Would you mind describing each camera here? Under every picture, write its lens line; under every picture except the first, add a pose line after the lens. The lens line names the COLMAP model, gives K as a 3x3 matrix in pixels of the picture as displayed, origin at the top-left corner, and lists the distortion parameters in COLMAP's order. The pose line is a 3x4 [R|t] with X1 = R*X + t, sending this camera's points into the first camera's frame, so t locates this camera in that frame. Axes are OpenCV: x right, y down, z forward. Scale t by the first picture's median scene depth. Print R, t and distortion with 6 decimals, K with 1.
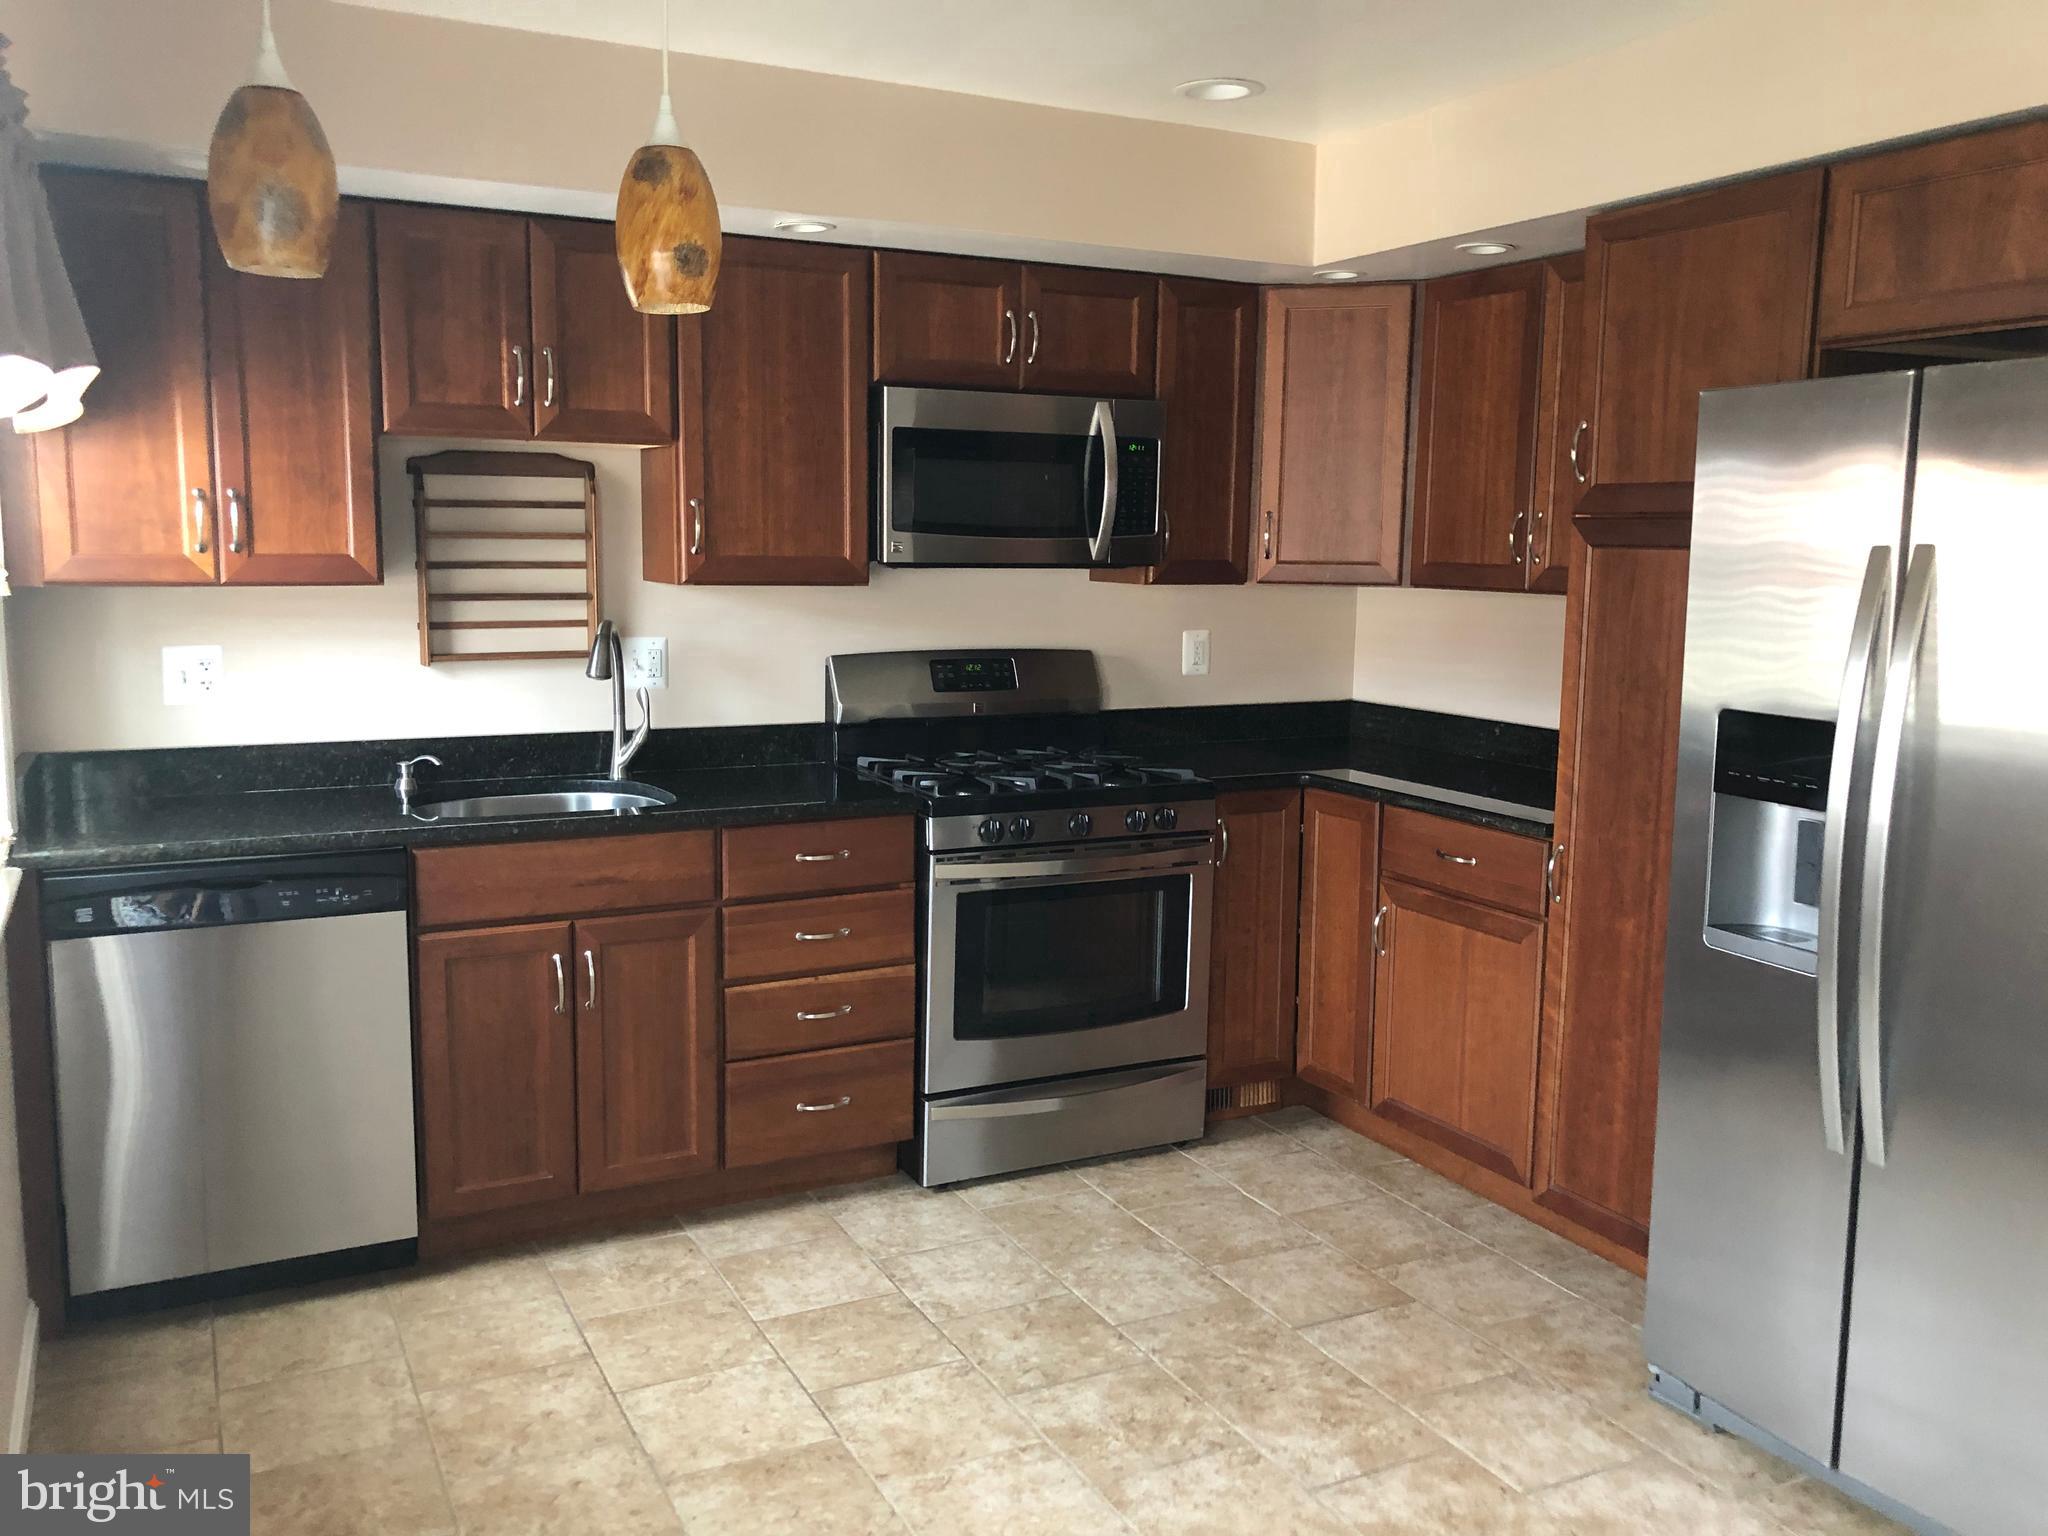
lens RADIAL K [[1688.2, 0, 1019.6], [0, 1688.2, 750.6], [0, 0, 1]] dist [0.012239, 0.014874]
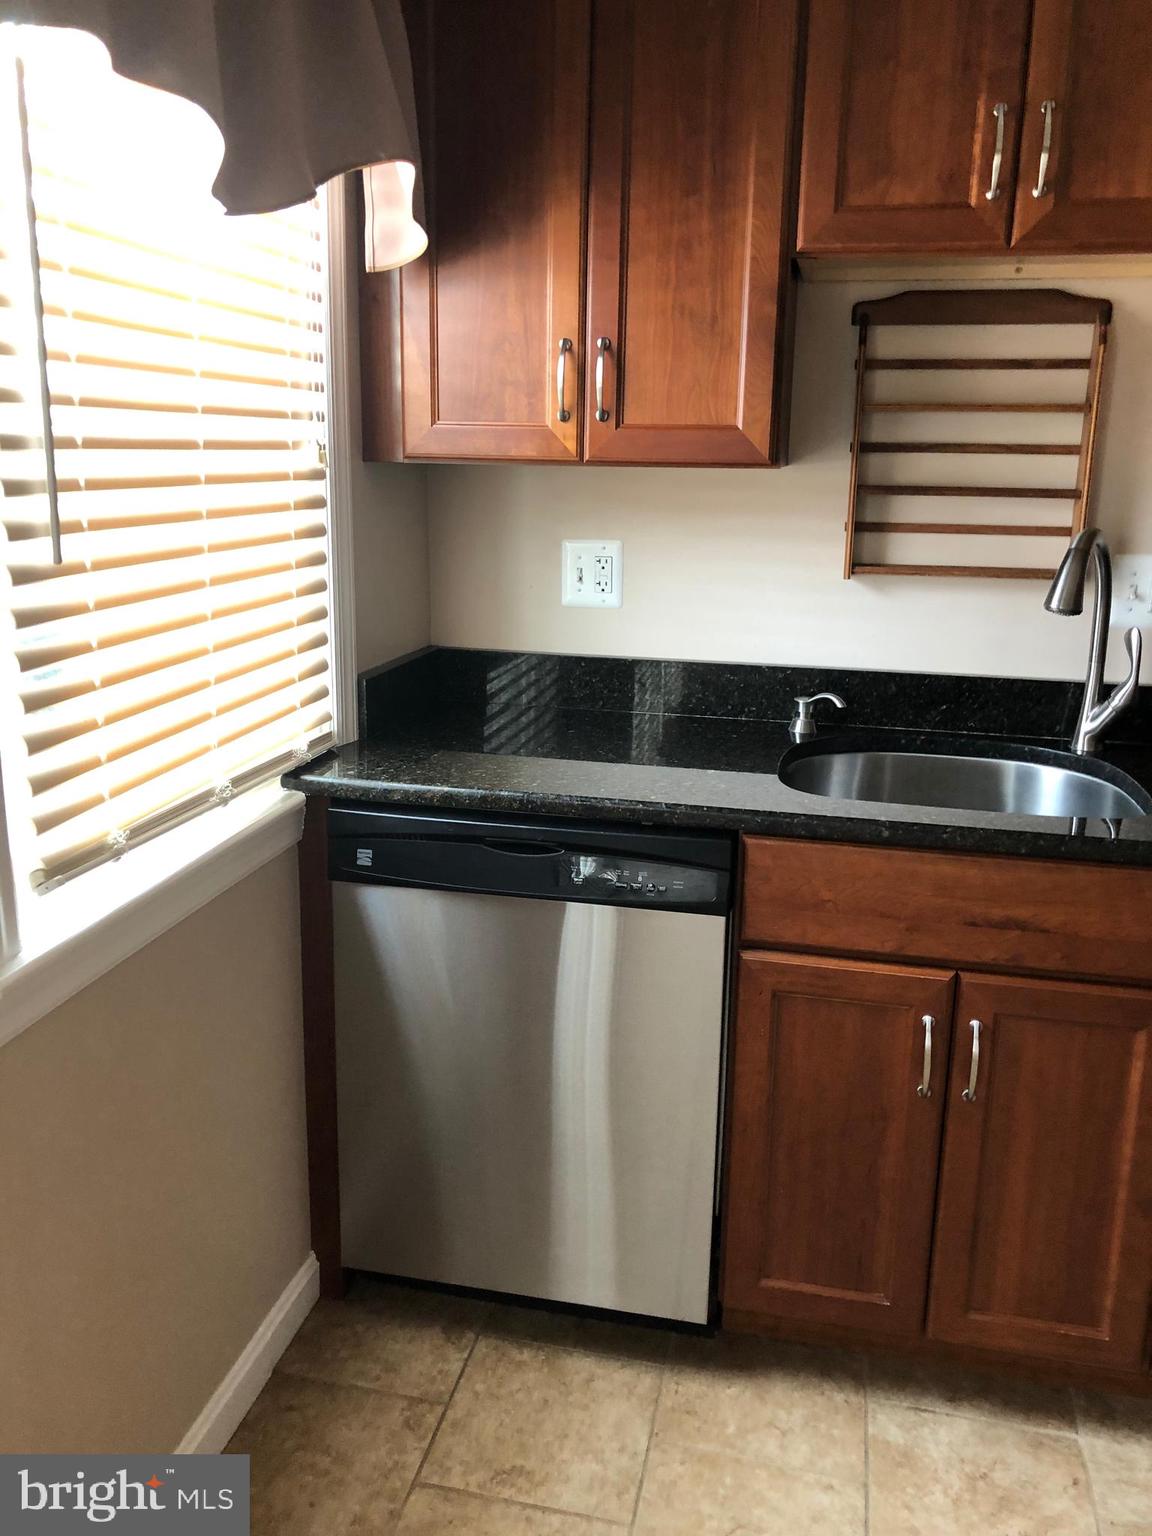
lens RADIAL K [[1256.1, 0, 575.6], [0, 1256.1, 754.3], [0, 0, 1]] dist [0.018170, -0.007264]
pose [[0.772416, 0.149526, -0.617265, -0.084739], [-0.088036, 0.987716, 0.129101, -0.037677], [0.628986, -0.045378, 0.776091, 0.519560]]
